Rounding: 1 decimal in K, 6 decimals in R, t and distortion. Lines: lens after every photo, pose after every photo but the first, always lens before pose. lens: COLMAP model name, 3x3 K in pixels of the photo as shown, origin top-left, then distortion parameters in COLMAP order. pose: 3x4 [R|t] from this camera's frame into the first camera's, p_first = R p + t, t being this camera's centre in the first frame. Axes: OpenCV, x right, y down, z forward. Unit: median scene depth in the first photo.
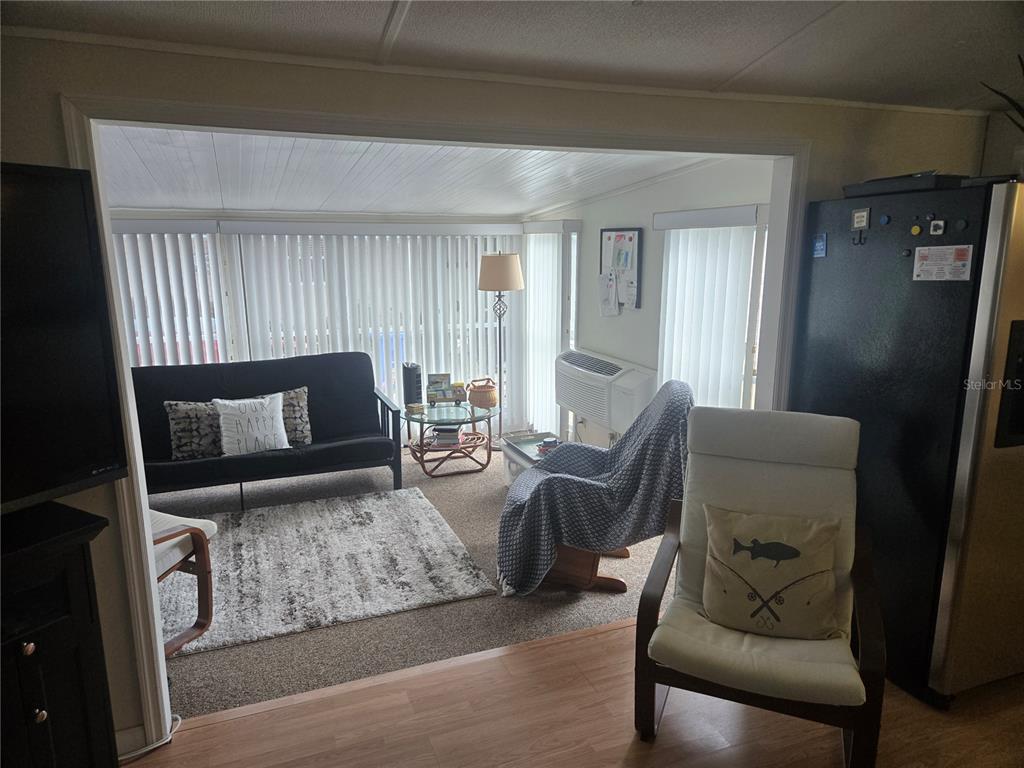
lens RADIAL K [[682.4, 0, 506.9], [0, 682.4, 395.1], [0, 0, 1]] dist [0.080199, -0.057280]
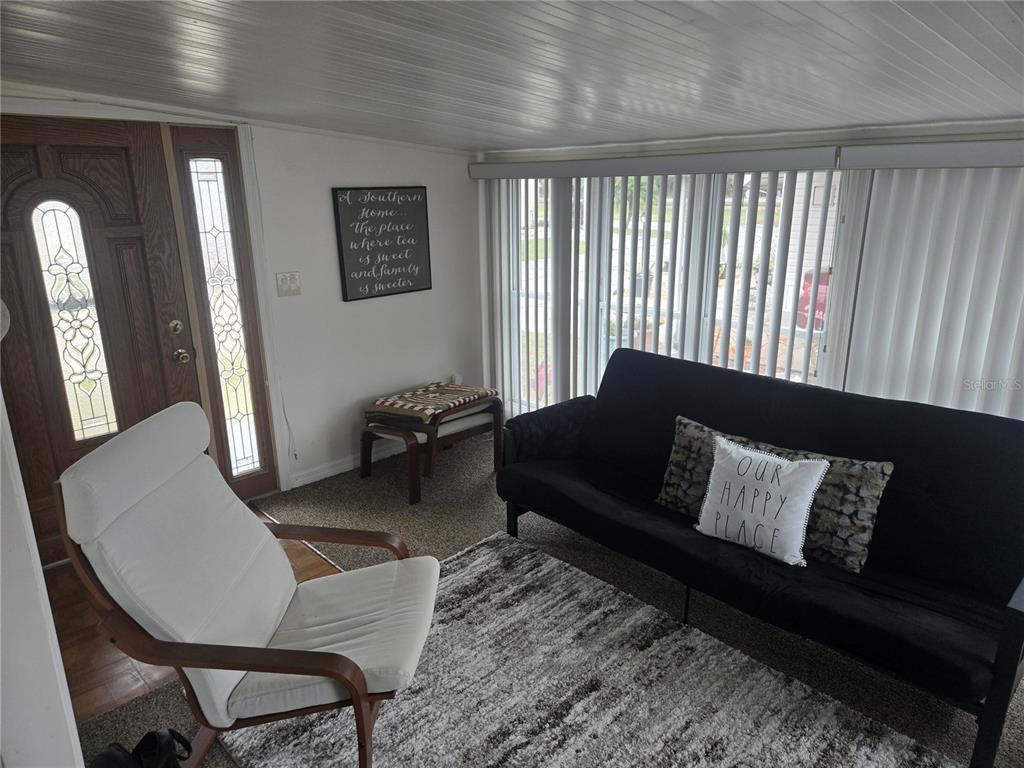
lens RADIAL K [[674.0, 0, 512.0], [0, 674.0, 384.0], [0, 0, 1]] dist [0.004490, 0.000826]
pose [[0.384232, 0.264991, -0.884390, 0.051897], [-0.196329, 0.959466, 0.202188, -0.174688], [0.902120, 0.095945, 0.420683, 0.769033]]
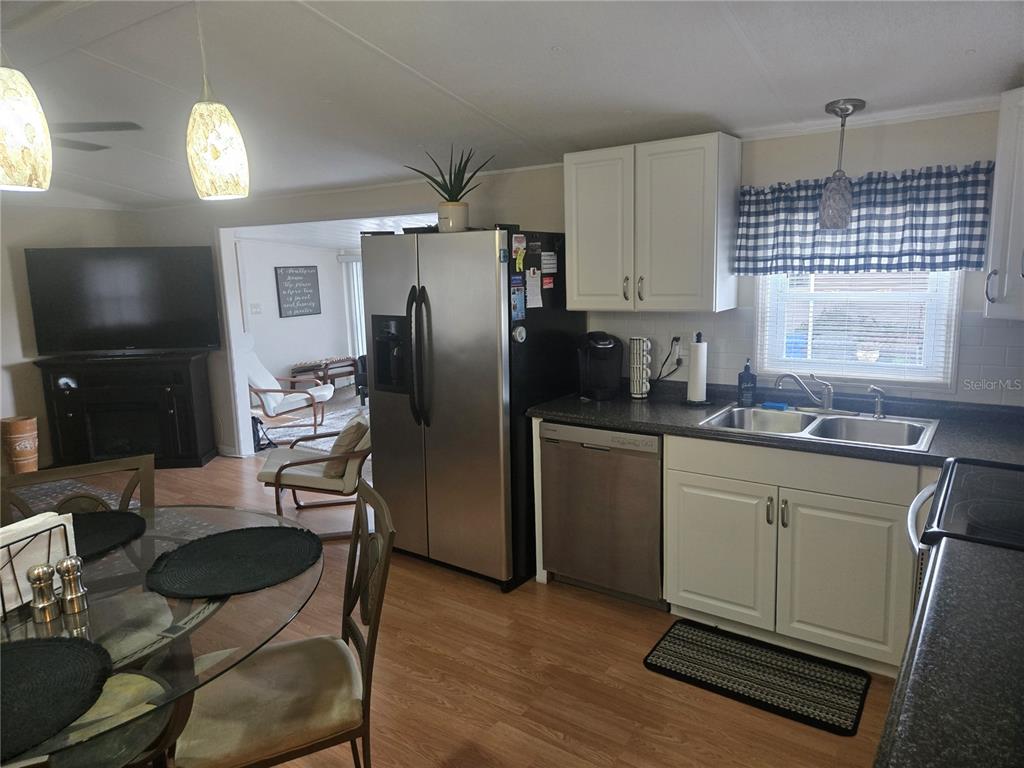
lens RADIAL K [[694.4, 0, 513.1], [0, 694.4, 377.7], [0, 0, 1]] dist [0.083291, -0.059338]
pose [[0.550311, 0.125950, -0.825405, 1.594660], [-0.159229, 0.986246, 0.044333, -0.049499], [0.819636, 0.107031, 0.562797, 0.228399]]
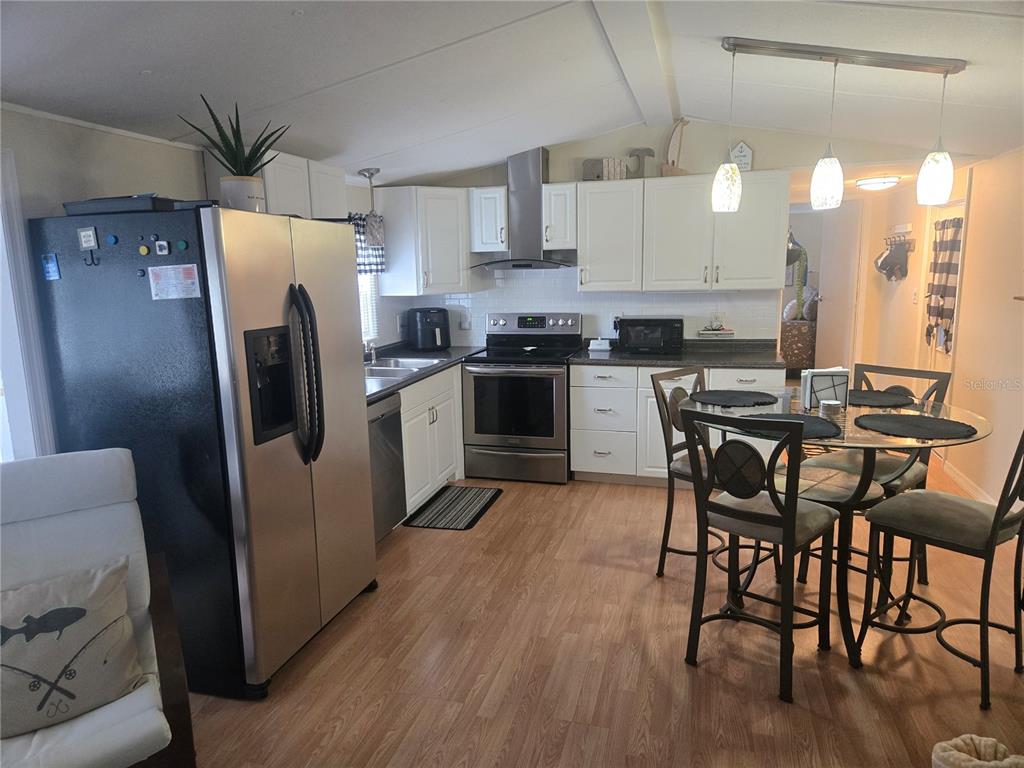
lens RADIAL K [[682.4, 0, 506.9], [0, 682.4, 395.1], [0, 0, 1]] dist [0.080199, -0.057280]
pose [[0.604507, -0.157387, 0.780897, 0.093316], [0.192413, 0.980111, 0.048588, 0.019204], [-0.773013, 0.120883, 0.622767, 0.003634]]
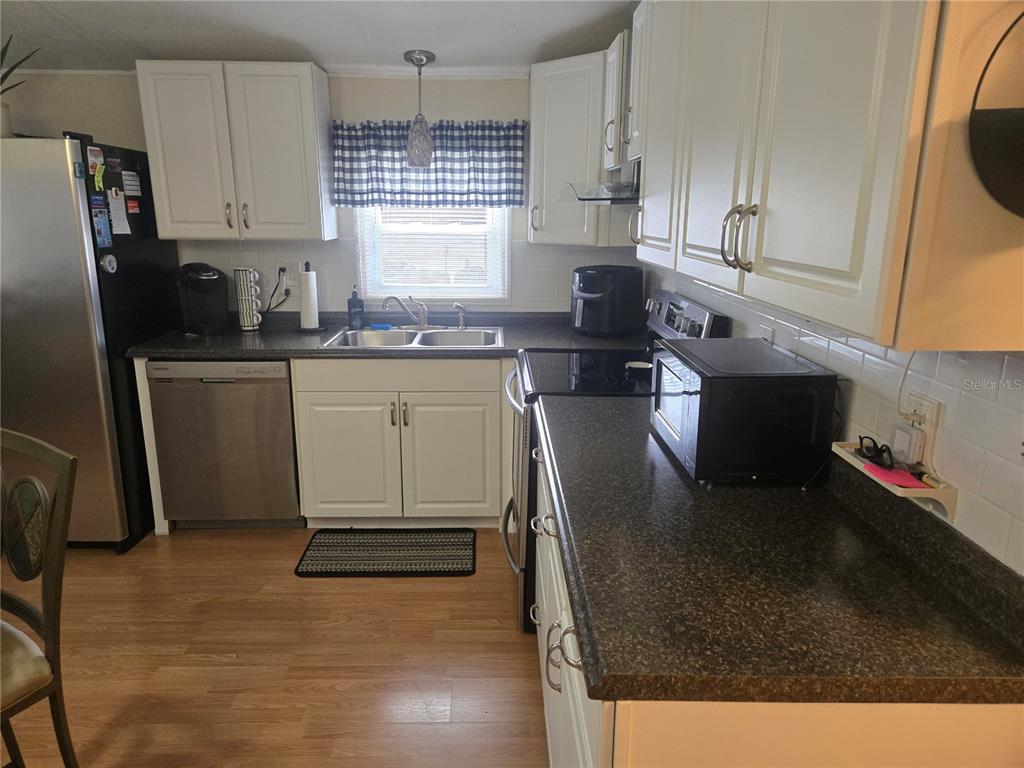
lens RADIAL K [[692.5, 0, 496.3], [0, 692.5, 382.4], [0, 0, 1]] dist [0.085610, -0.064137]
pose [[0.930602, 0.095201, -0.353435, 1.553310], [-0.087502, 0.995449, 0.037738, 0.005396], [0.355420, -0.004192, 0.934697, 0.126741]]
